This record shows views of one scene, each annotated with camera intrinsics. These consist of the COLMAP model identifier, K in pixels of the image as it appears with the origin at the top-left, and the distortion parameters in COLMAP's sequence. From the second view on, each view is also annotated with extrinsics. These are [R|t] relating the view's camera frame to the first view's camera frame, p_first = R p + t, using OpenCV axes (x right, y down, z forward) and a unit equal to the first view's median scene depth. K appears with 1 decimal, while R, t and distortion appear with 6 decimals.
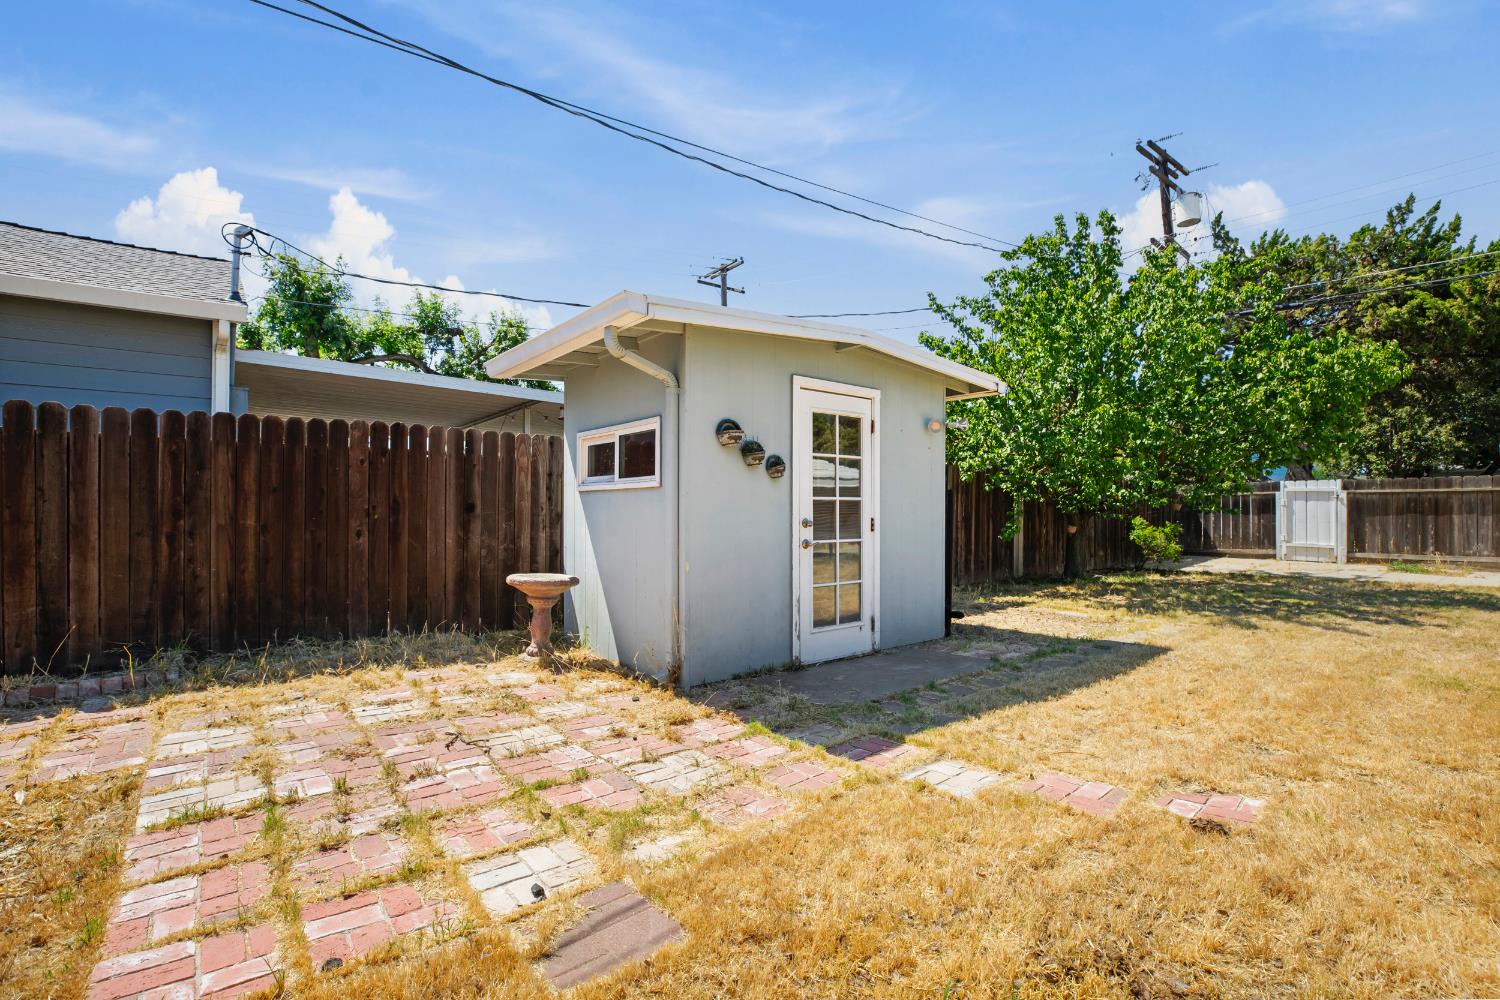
lens RADIAL K [[704.4, 0, 763.5], [0, 704.4, 506.8], [0, 0, 1]] dist [-0.023041, 0.005340]
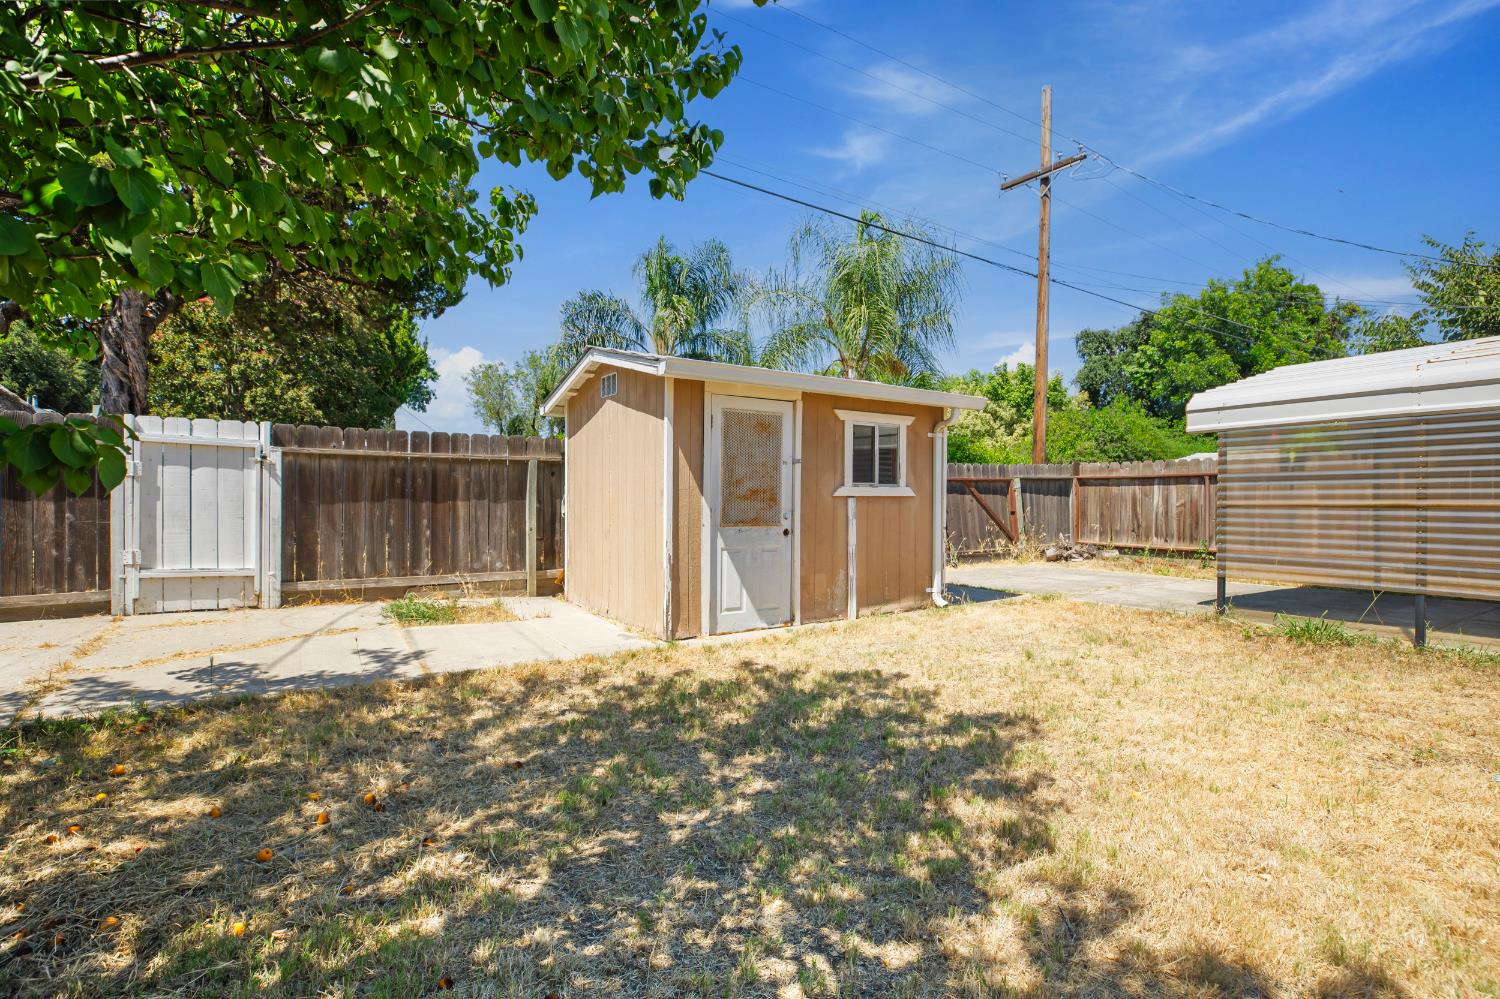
lens RADIAL K [[704.4, 0, 754.4], [0, 704.4, 505.7], [0, 0, 1]] dist [-0.023041, 0.005340]
pose [[0.122411, -0.003749, 0.992472, 0.424501], [-0.012304, 0.999910, 0.005295, 0.008807], [-0.992403, -0.012859, 0.122354, 0.639135]]
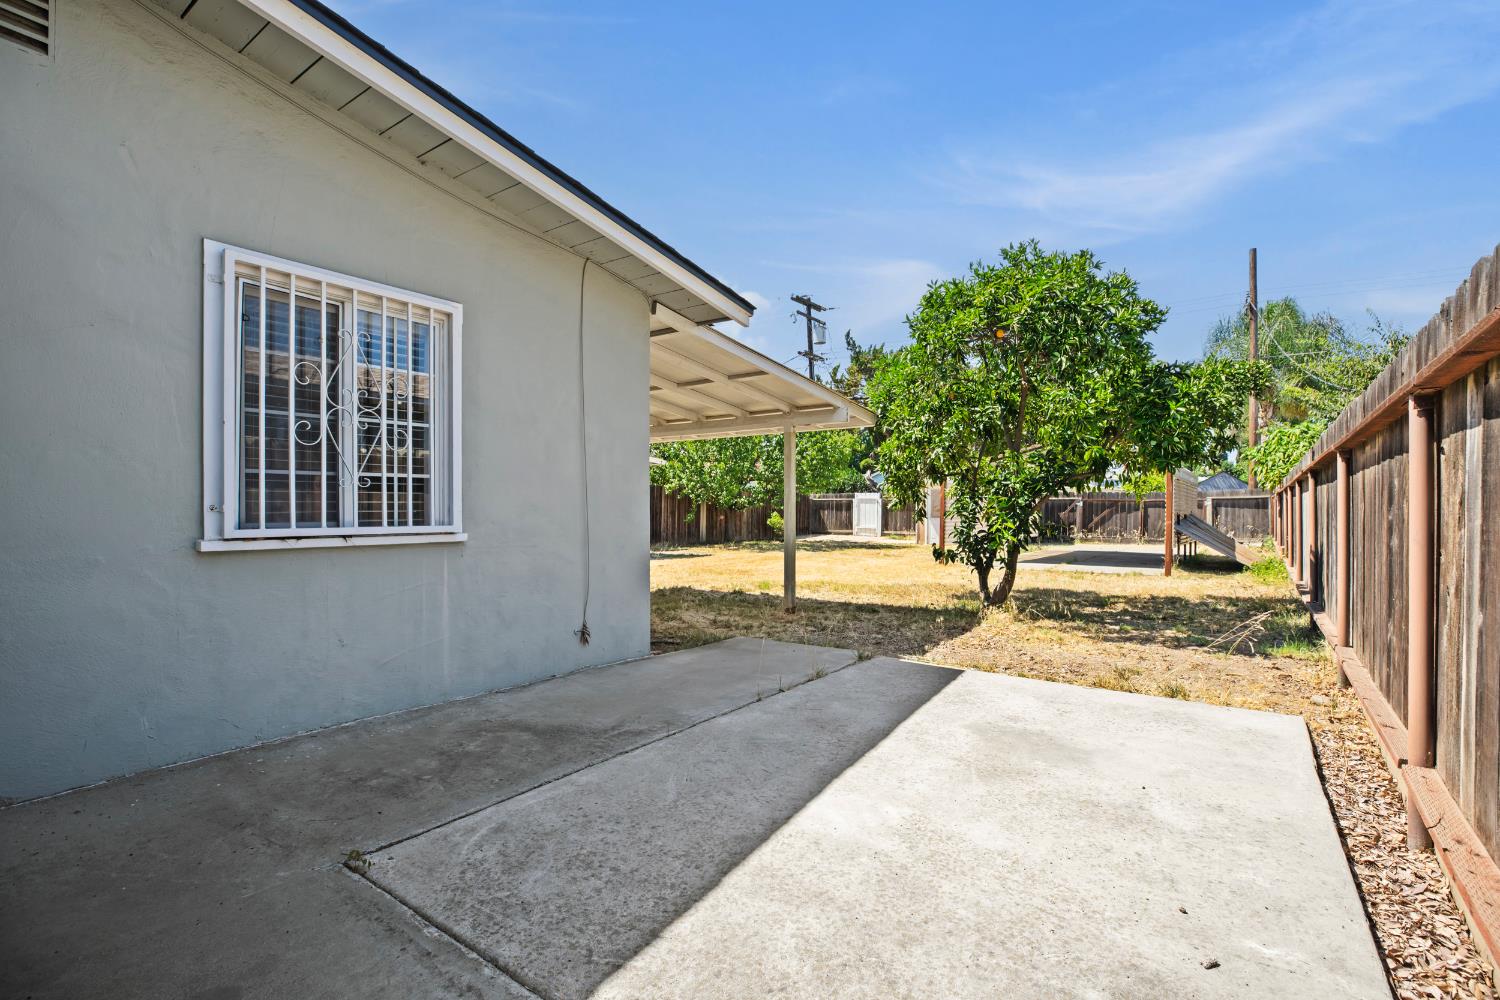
lens RADIAL K [[704.4, 0, 749.2], [0, 704.4, 505.9], [0, 0, 1]] dist [-0.023041, 0.005340]
pose [[0.964513, 0.005579, 0.263975, -0.026674], [-0.006474, 0.999976, 0.002520, -0.005788], [-0.263955, -0.004139, 0.964526, -0.787247]]
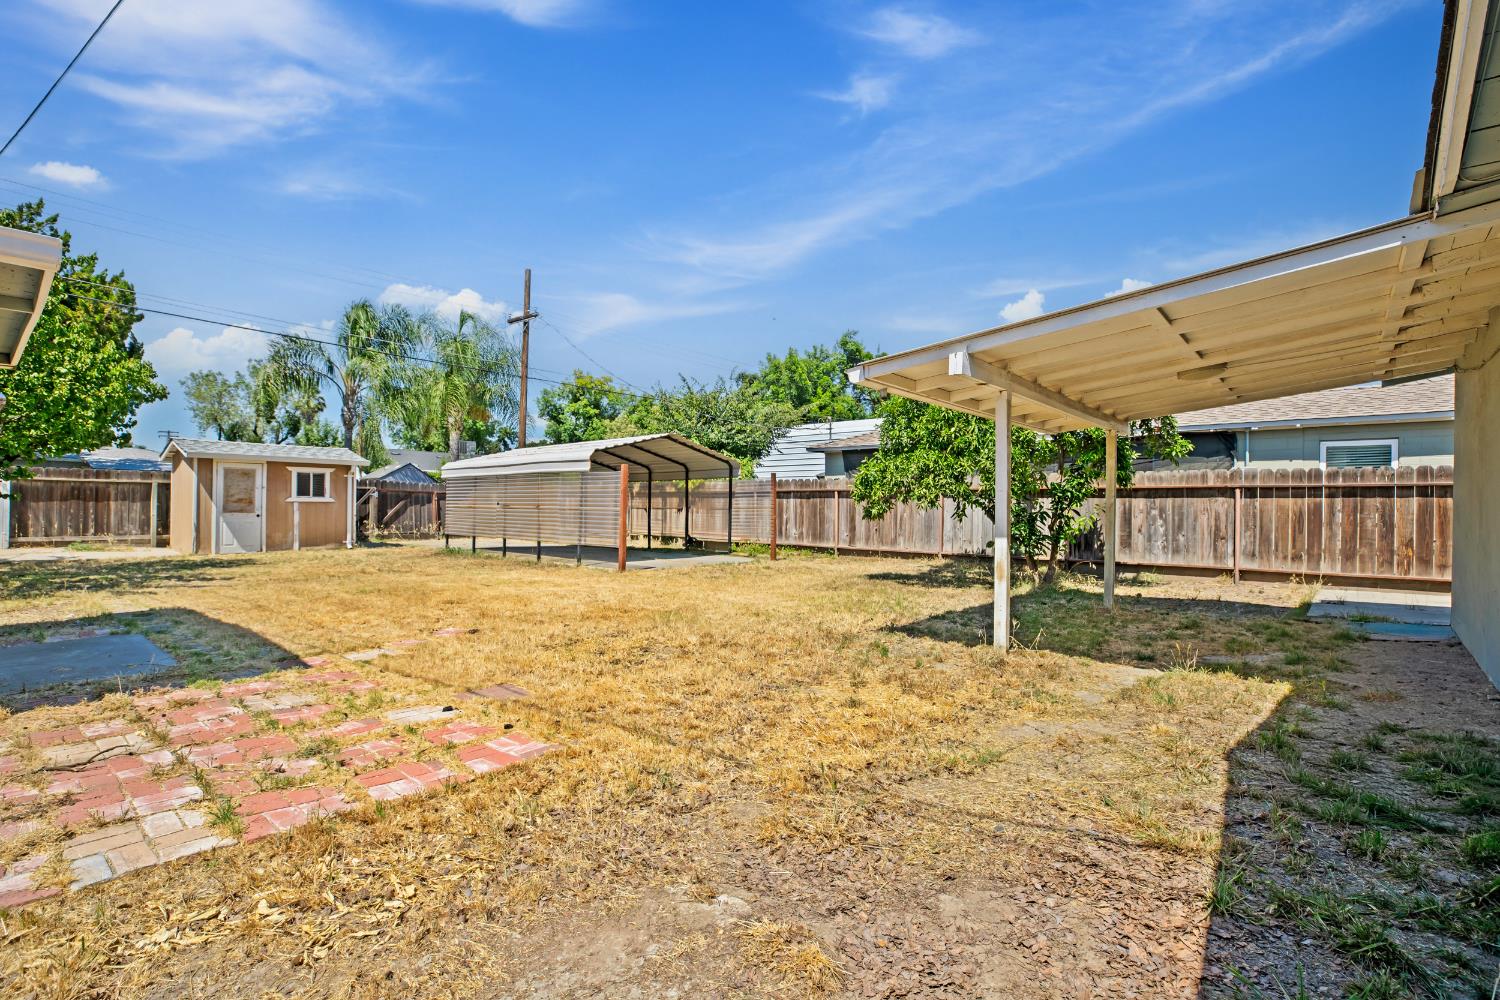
lens RADIAL K [[704.4, 0, 756.3], [0, 704.4, 501.8], [0, 0, 1]] dist [-0.023041, 0.005340]
pose [[-0.146616, 0.004617, 0.989183, -0.326248], [-0.022281, 0.999720, -0.007968, -0.002861], [-0.988943, -0.023208, -0.146472, 0.065927]]
